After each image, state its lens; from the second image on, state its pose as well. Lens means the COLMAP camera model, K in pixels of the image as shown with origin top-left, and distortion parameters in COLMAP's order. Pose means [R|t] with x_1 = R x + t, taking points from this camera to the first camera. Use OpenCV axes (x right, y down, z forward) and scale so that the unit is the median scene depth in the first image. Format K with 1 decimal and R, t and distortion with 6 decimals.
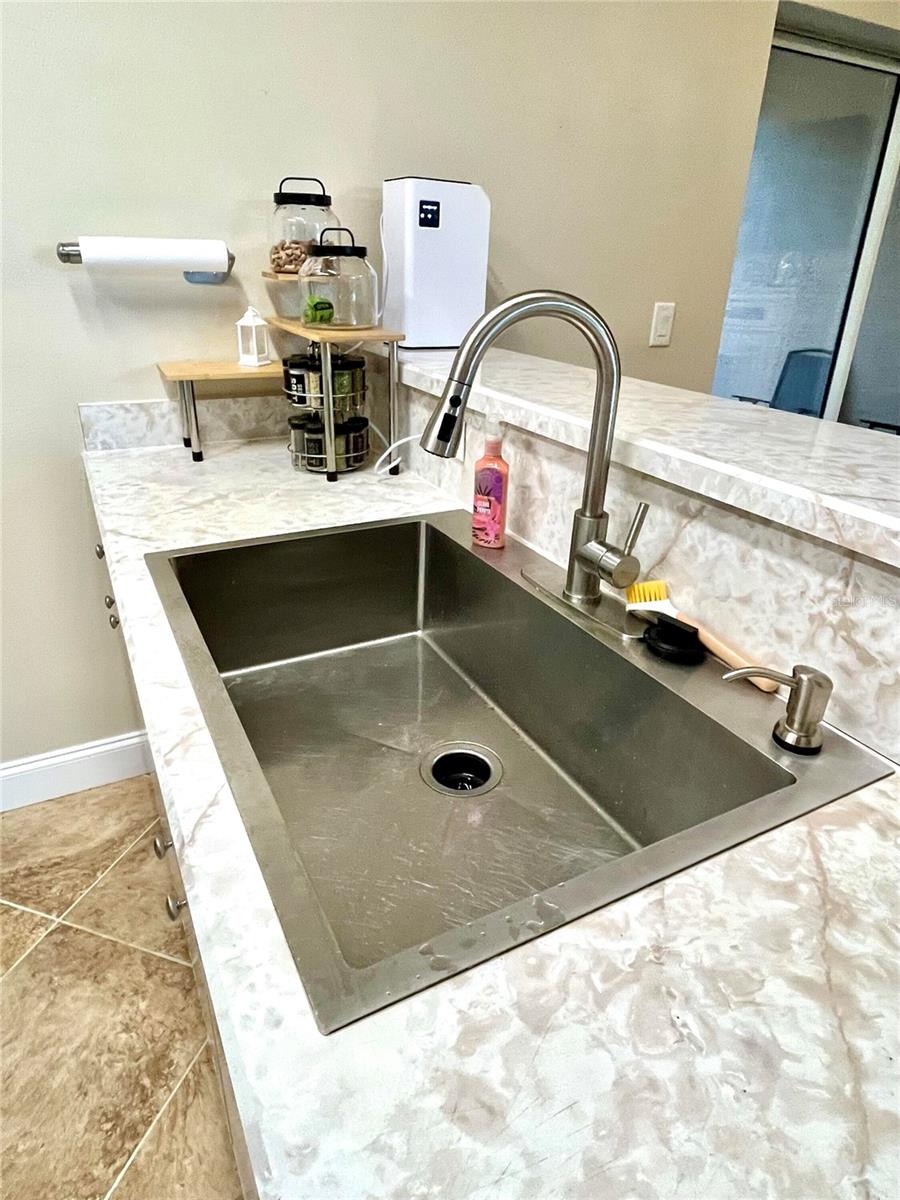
lens RADIAL K [[709.5, 0, 450.2], [0, 709.5, 597.3], [0, 0, 1]] dist [-0.004949, 0.001478]
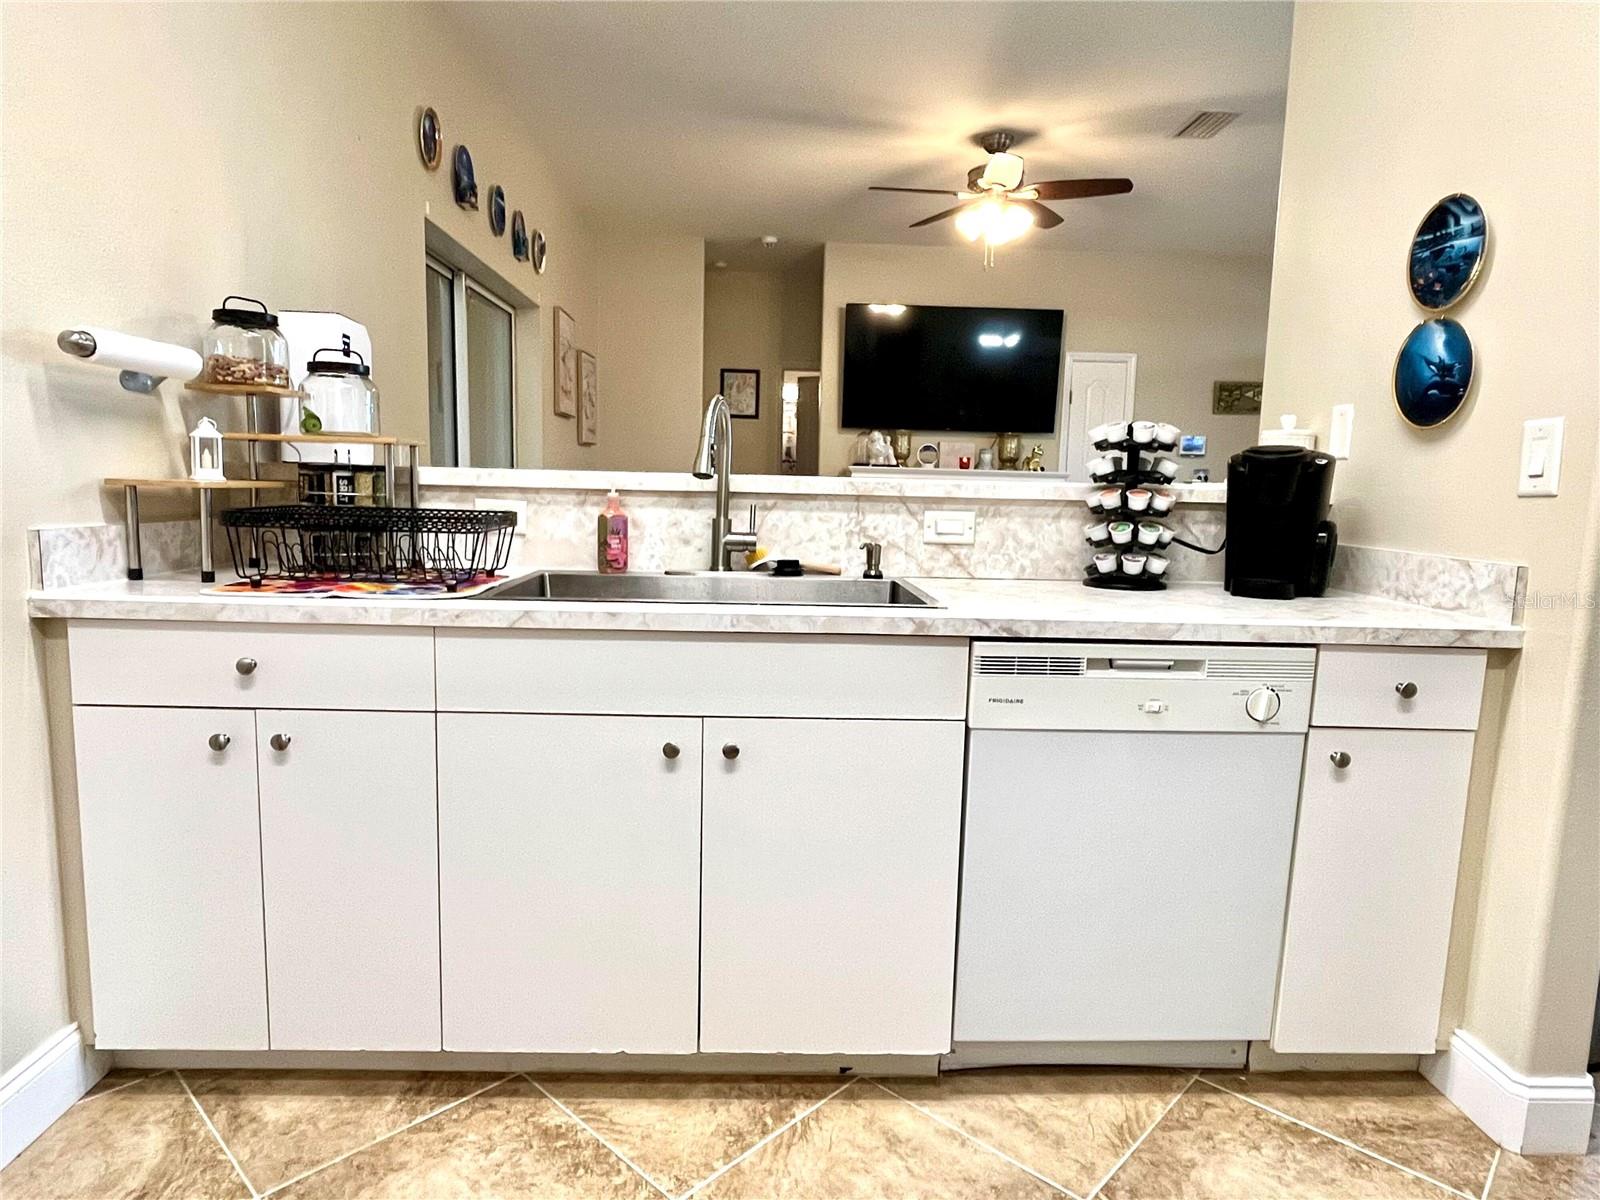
lens RADIAL K [[946.0, 0, 795.9], [0, 946.0, 602.7], [0, 0, 1]] dist [-0.004949, 0.001478]
pose [[0.441765, -0.134625, 0.886972, -1.167431], [0.372248, 0.927057, -0.044693, 0.158444], [-0.816256, 0.349918, 0.459655, -0.094123]]
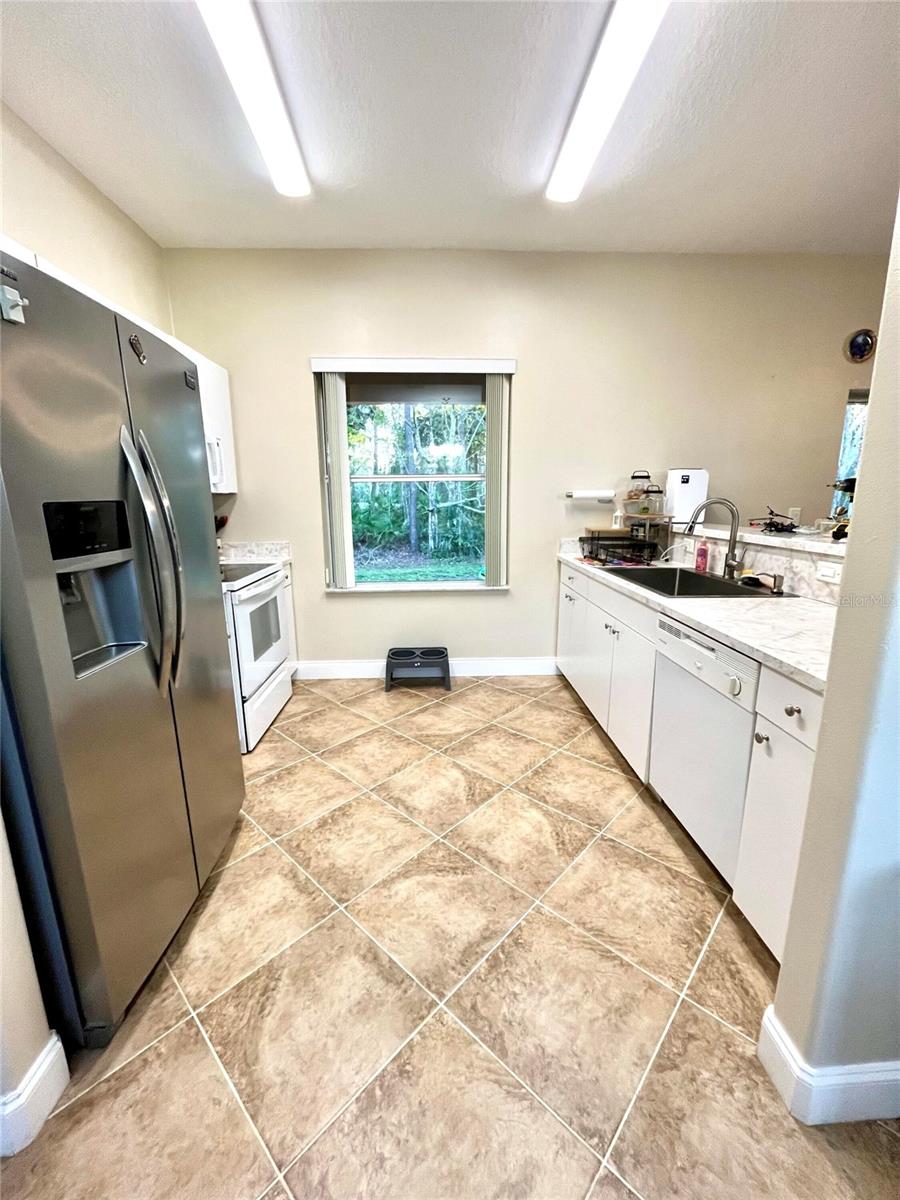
lens RADIAL K [[480.0, 0, 452.2], [0, 480.0, 601.6], [0, 0, 1]] dist [-0.003364, -0.000199]
pose [[0.901732, 0.059184, -0.428226, -0.020237], [-0.156364, 0.968168, -0.195453, 0.553612], [0.403027, 0.243205, 0.882282, -1.150798]]
